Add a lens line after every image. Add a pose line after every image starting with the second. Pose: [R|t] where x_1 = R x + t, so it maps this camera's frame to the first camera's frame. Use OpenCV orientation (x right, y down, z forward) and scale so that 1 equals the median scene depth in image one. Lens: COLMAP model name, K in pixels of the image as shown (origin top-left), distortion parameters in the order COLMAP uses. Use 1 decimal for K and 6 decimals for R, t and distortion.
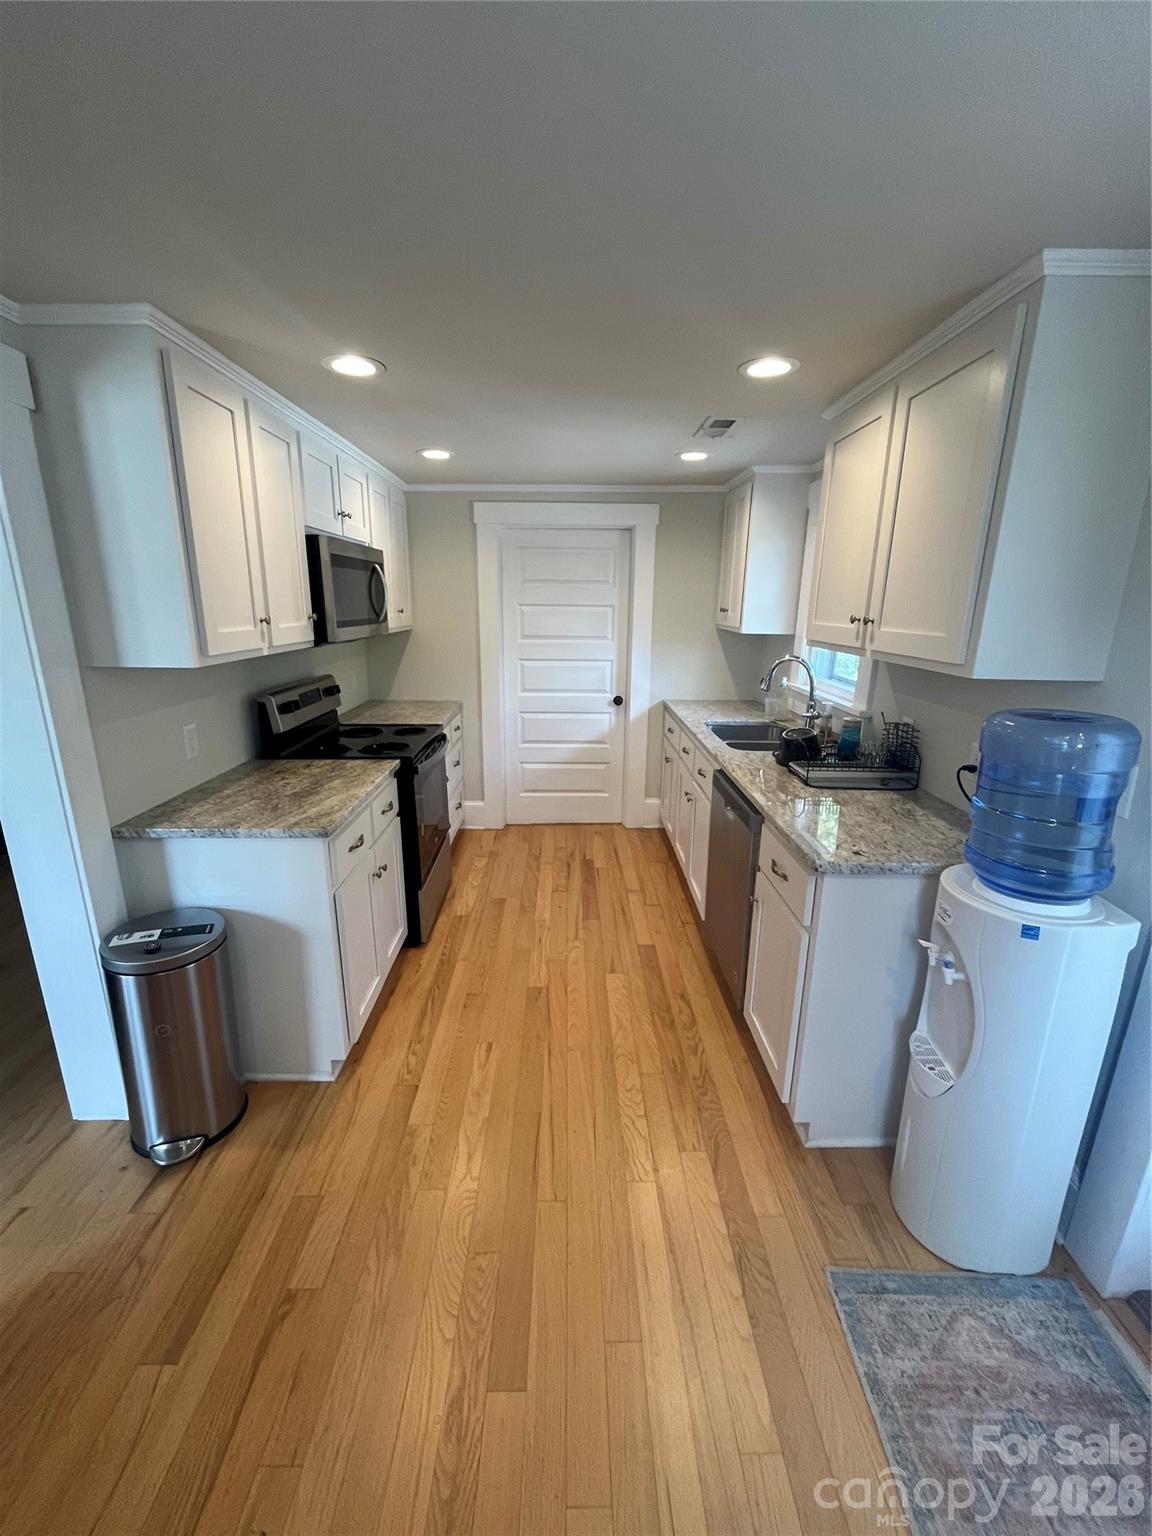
lens RADIAL K [[621.5, 0, 576.7], [0, 621.5, 765.9], [0, 0, 1]] dist [-0.004082, -0.000750]
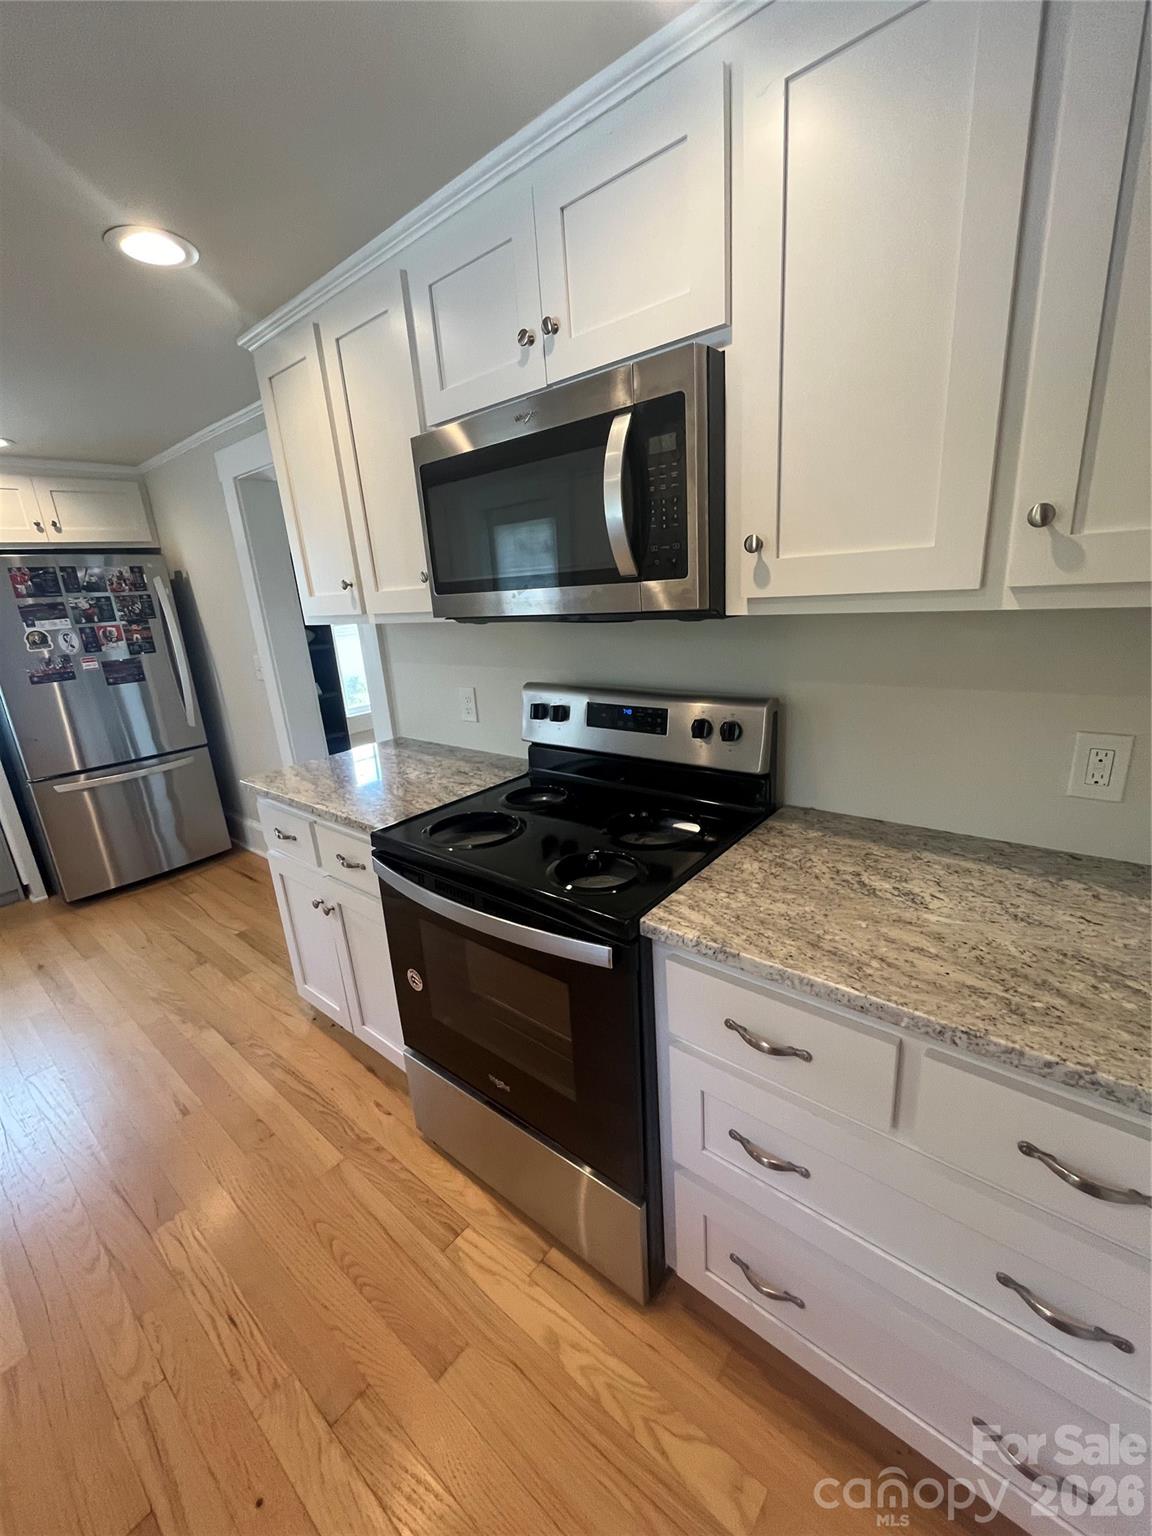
lens RADIAL K [[621.5, 0, 576.7], [0, 621.5, 765.9], [0, 0, 1]] dist [-0.004082, -0.000750]
pose [[-0.647128, 0.254622, -0.718605, -0.001386], [-0.130421, 0.891711, 0.433407, -0.295984], [0.751143, 0.374190, -0.543843, 1.257491]]
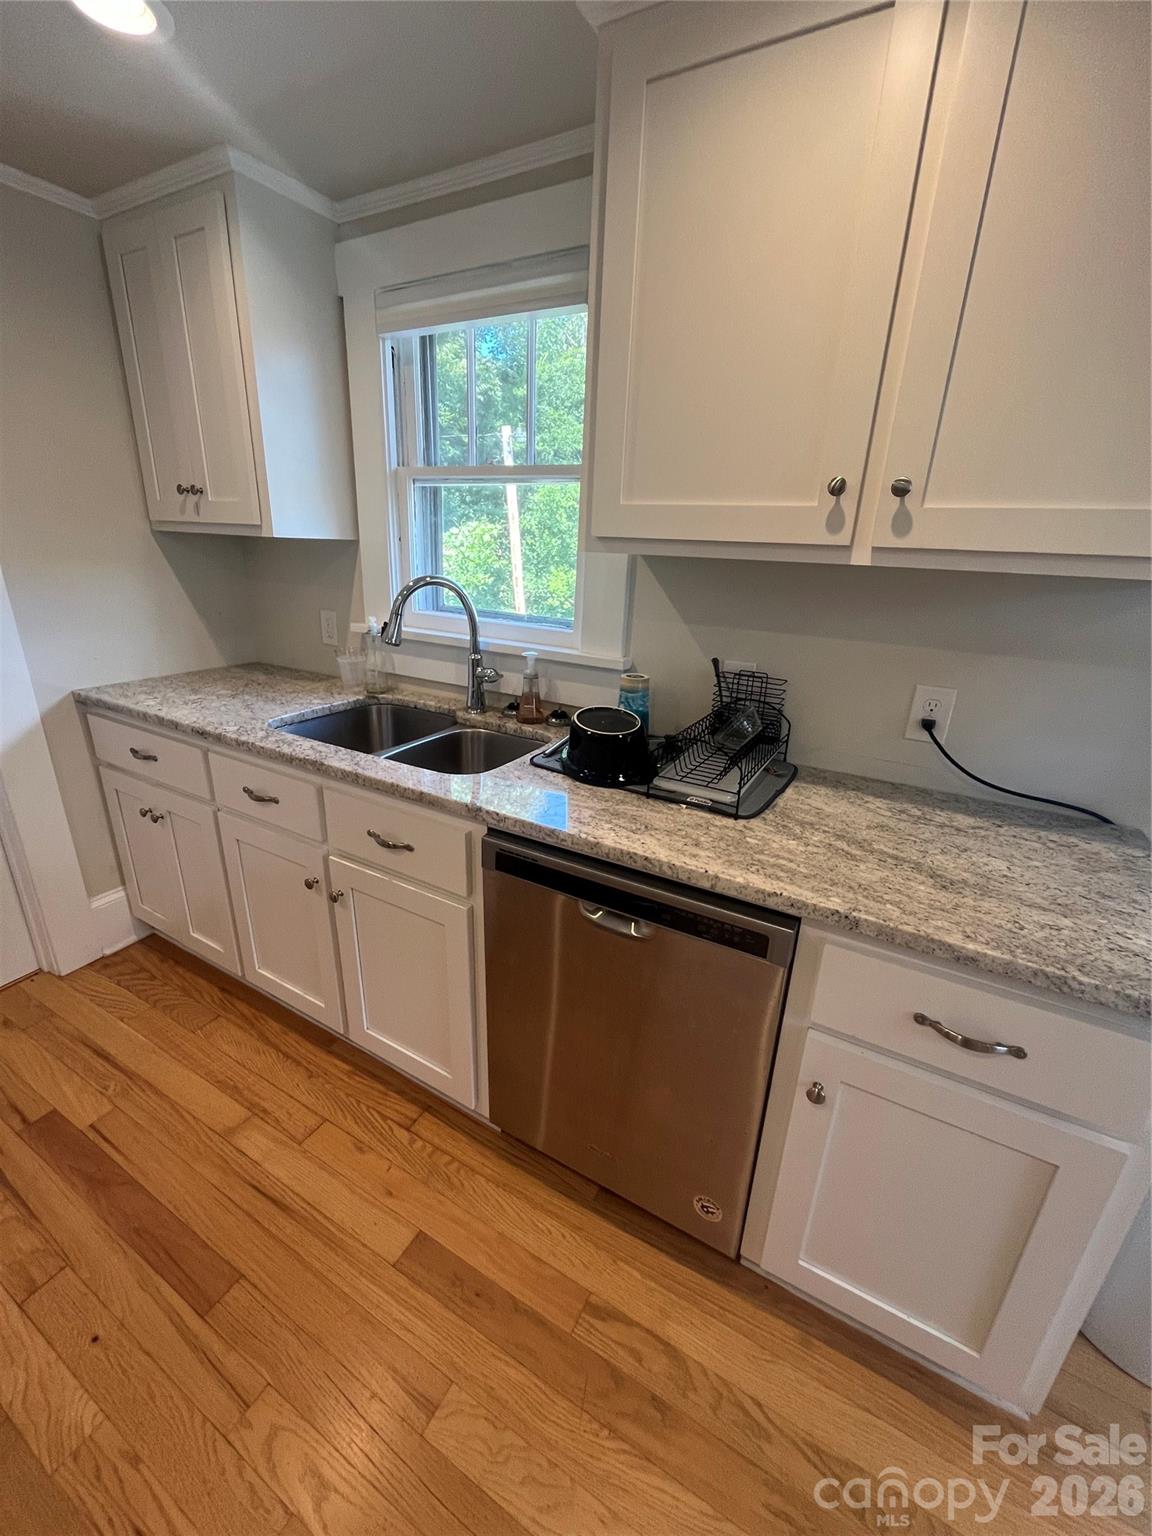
lens RADIAL K [[621.5, 0, 576.7], [0, 621.5, 765.9], [0, 0, 1]] dist [-0.004082, -0.000750]
pose [[0.501993, -0.285282, 0.816466, -0.089603], [0.190362, 0.957327, 0.217458, -0.114957], [-0.843662, 0.046262, 0.534878, 0.621909]]
